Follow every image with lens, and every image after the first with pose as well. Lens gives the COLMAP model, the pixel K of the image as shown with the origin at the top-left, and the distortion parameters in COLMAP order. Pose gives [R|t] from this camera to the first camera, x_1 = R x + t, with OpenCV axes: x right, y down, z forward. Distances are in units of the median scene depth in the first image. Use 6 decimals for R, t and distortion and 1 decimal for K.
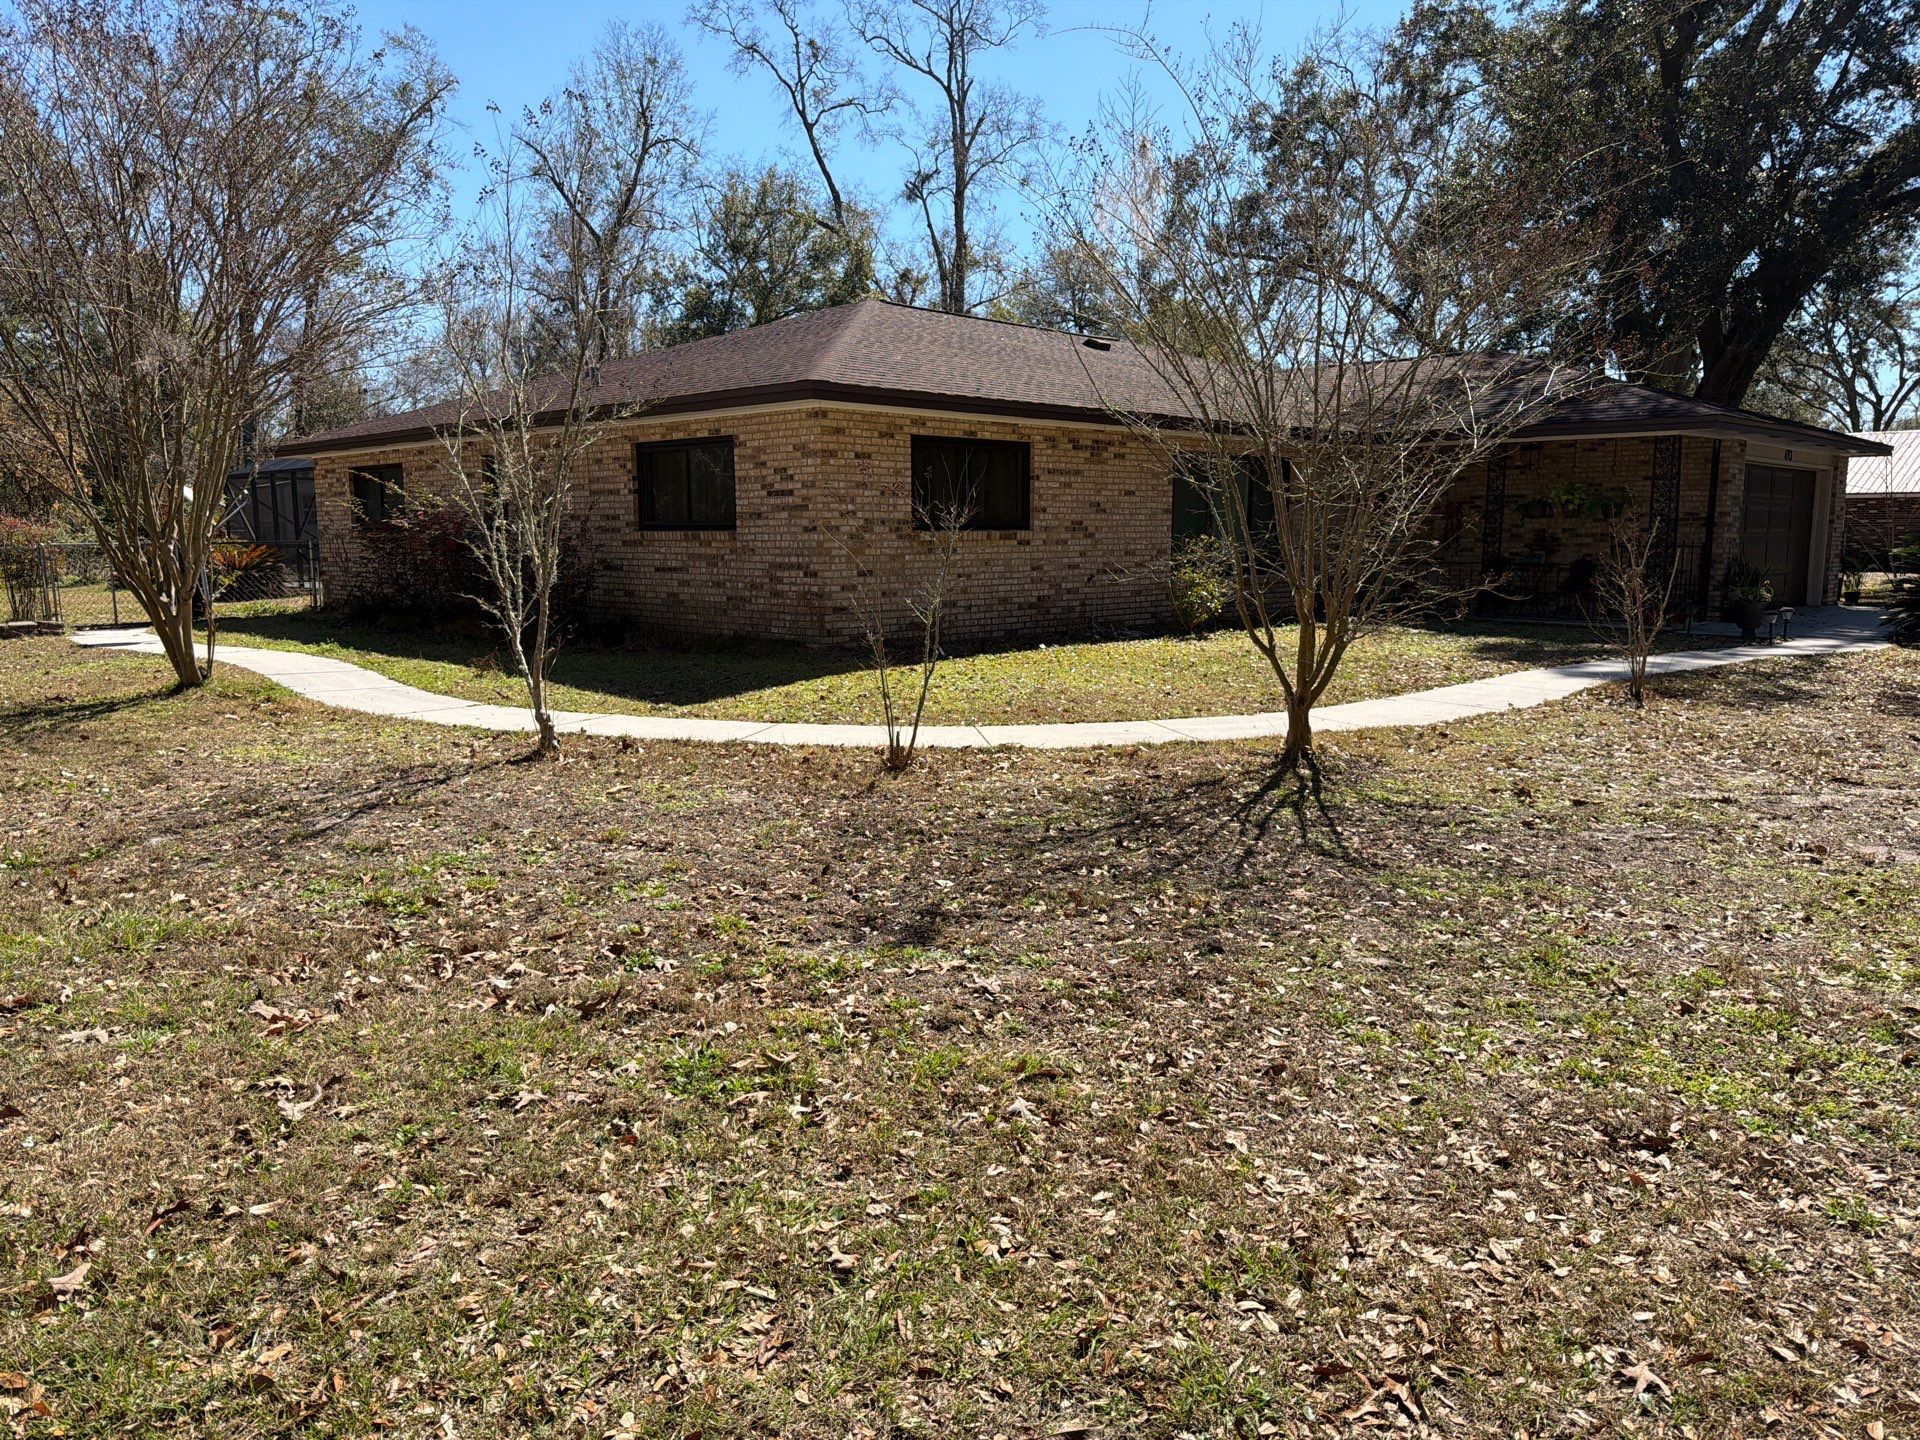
lens RADIAL K [[1378.7, 0, 944.8], [0, 1378.7, 712.0], [0, 0, 1]] dist [0.005591, -0.025577]
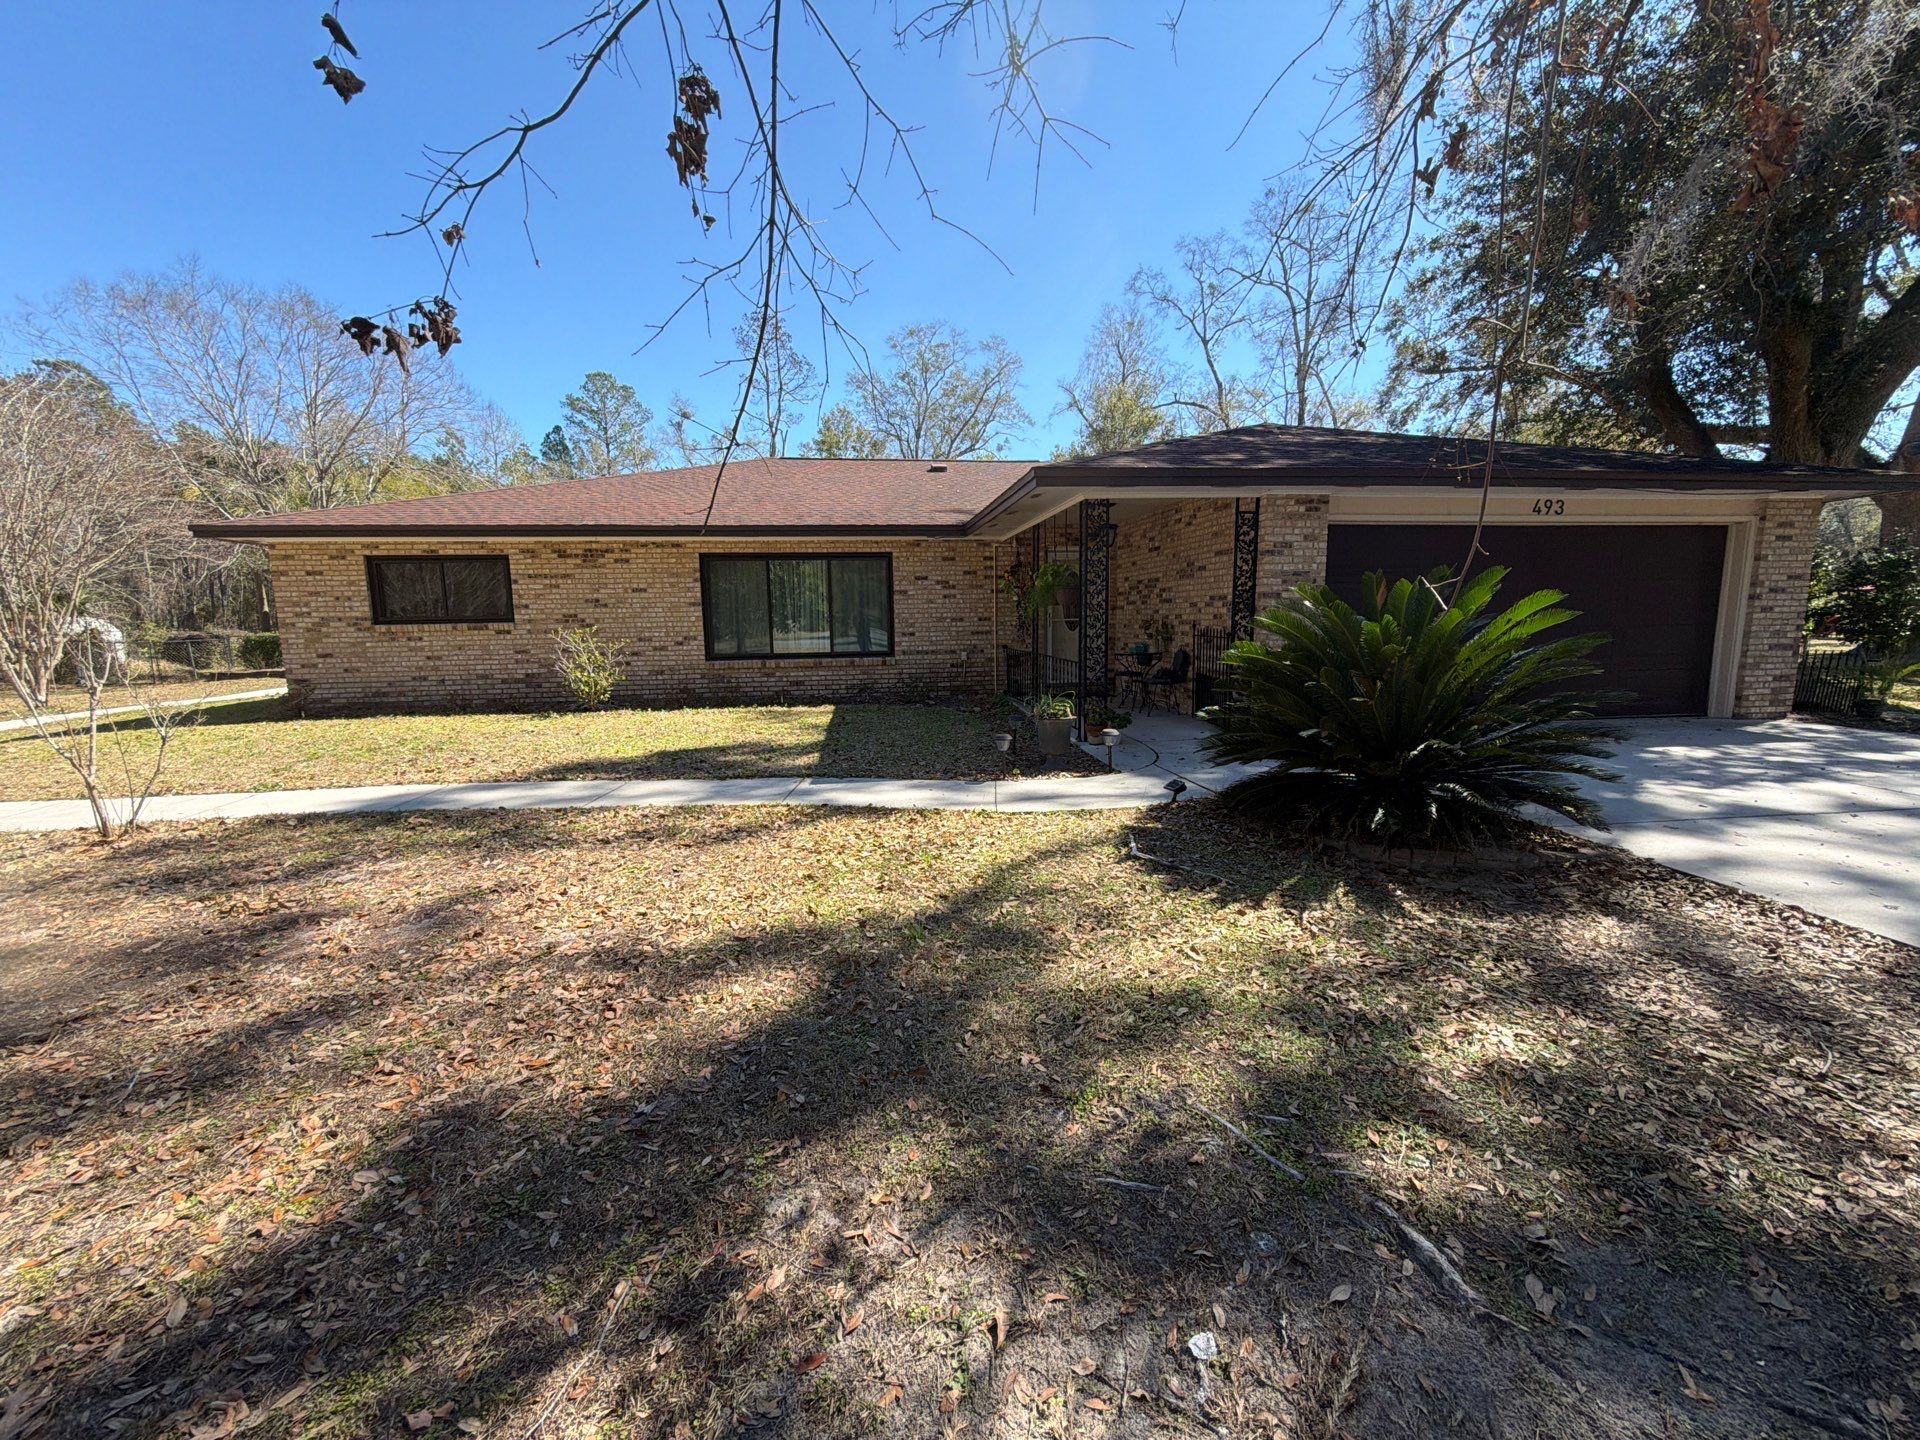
lens RADIAL K [[761.2, 0, 957.3], [0, 761.2, 720.8], [0, 0, 1]] dist [0.000718, -0.000202]
pose [[0.793426, 0.071281, -0.604479, 1.466650], [-0.063583, 0.997392, 0.034156, -0.158293], [0.605337, 0.011335, 0.795889, 1.196874]]
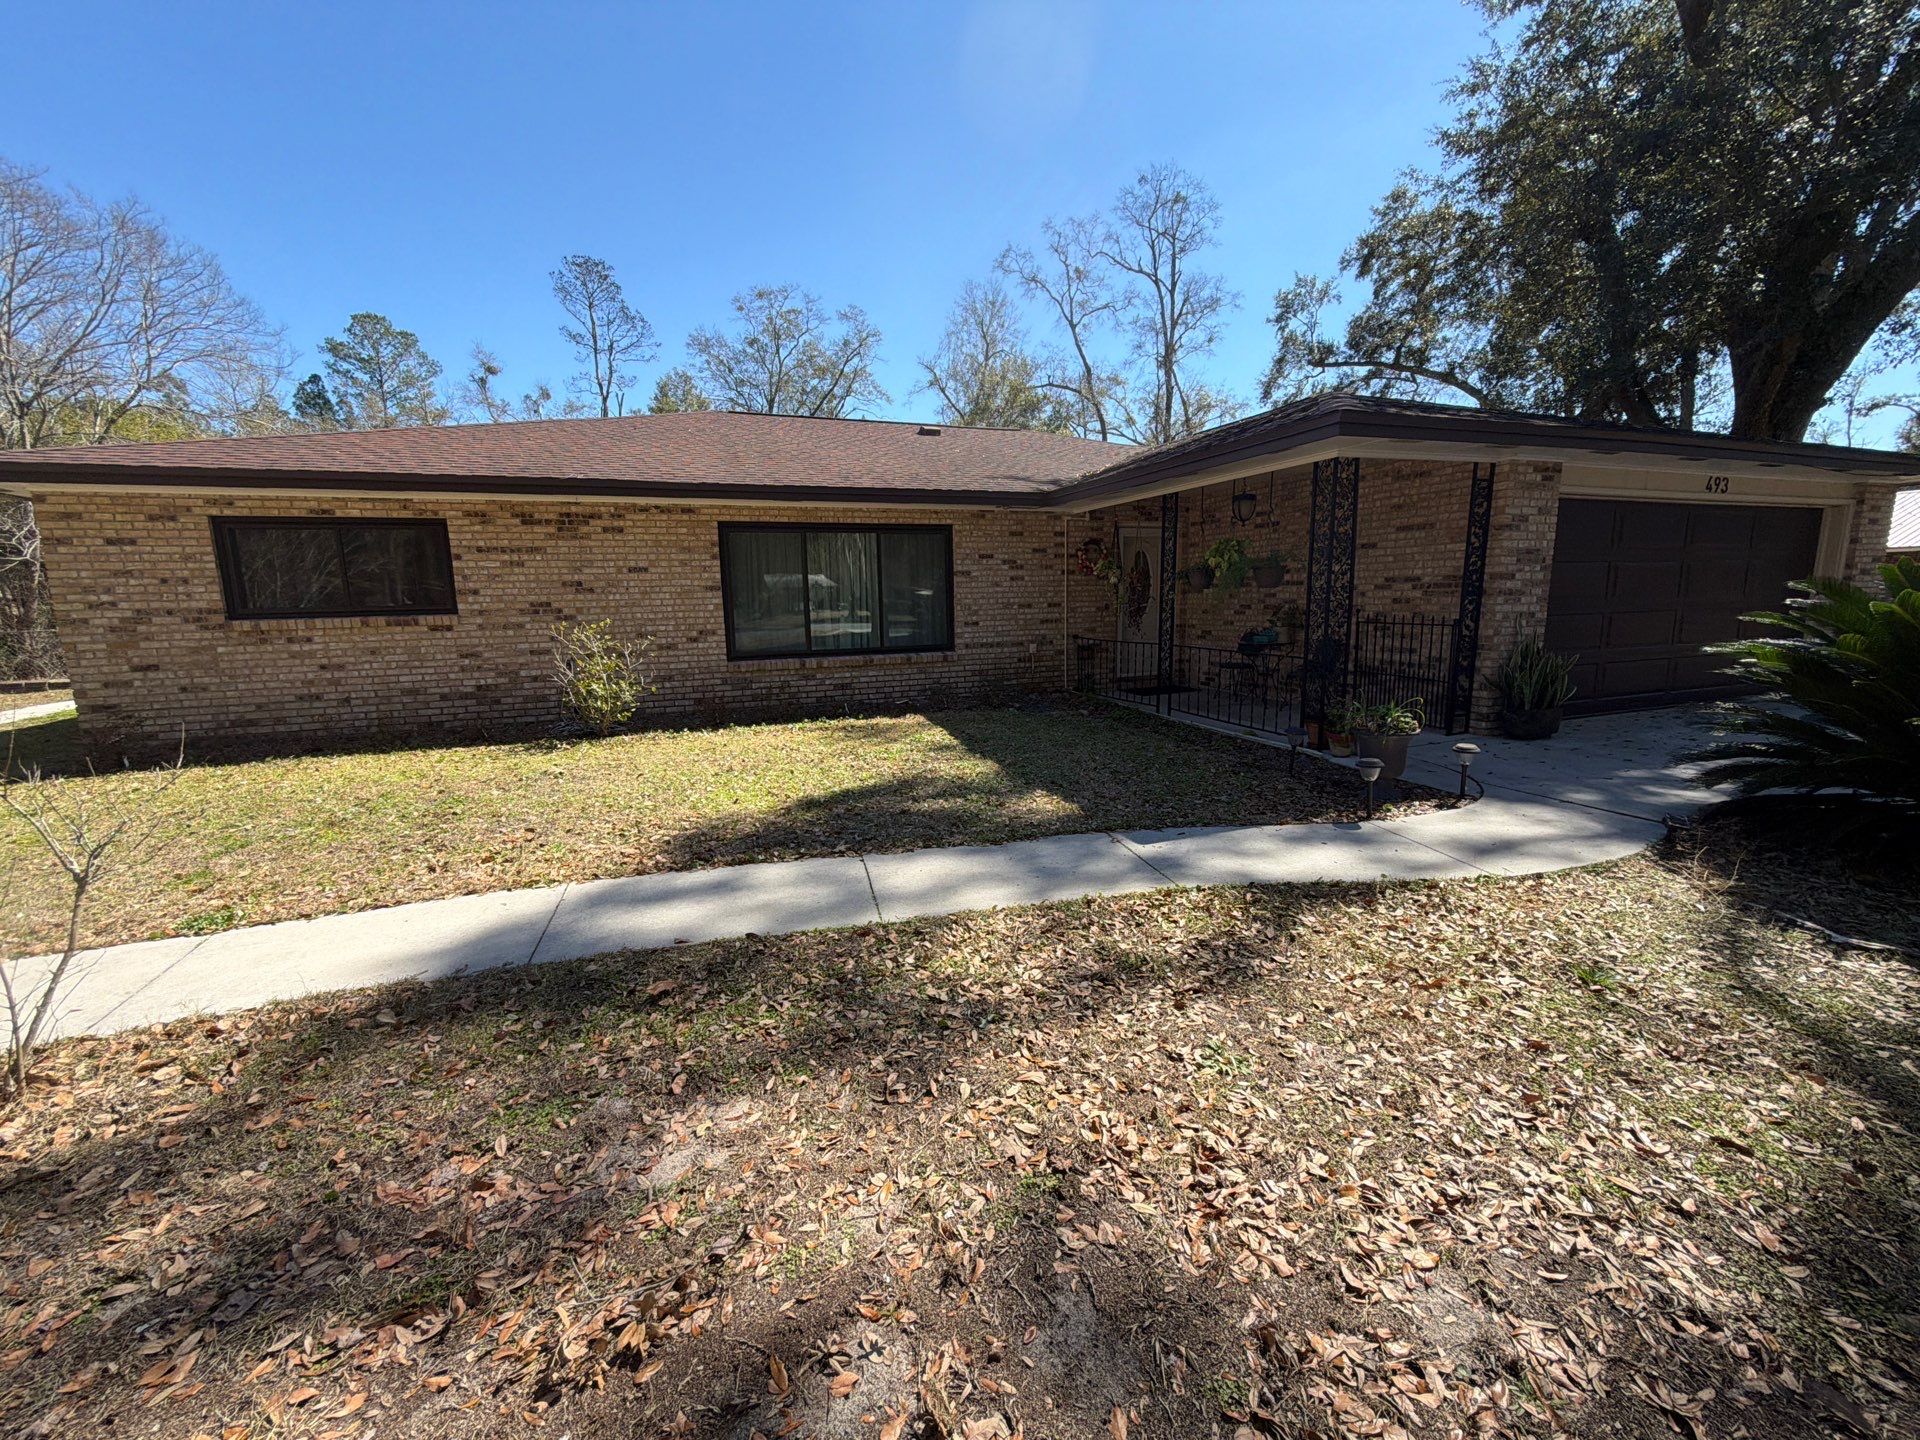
lens RADIAL K [[761.2, 0, 957.3], [0, 761.2, 720.8], [0, 0, 1]] dist [0.000718, -0.000202]
pose [[0.908999, 0.048654, -0.413948, 1.026867], [-0.033573, 0.998483, 0.043635, -0.164666], [0.415443, -0.025767, 0.909254, 1.178350]]
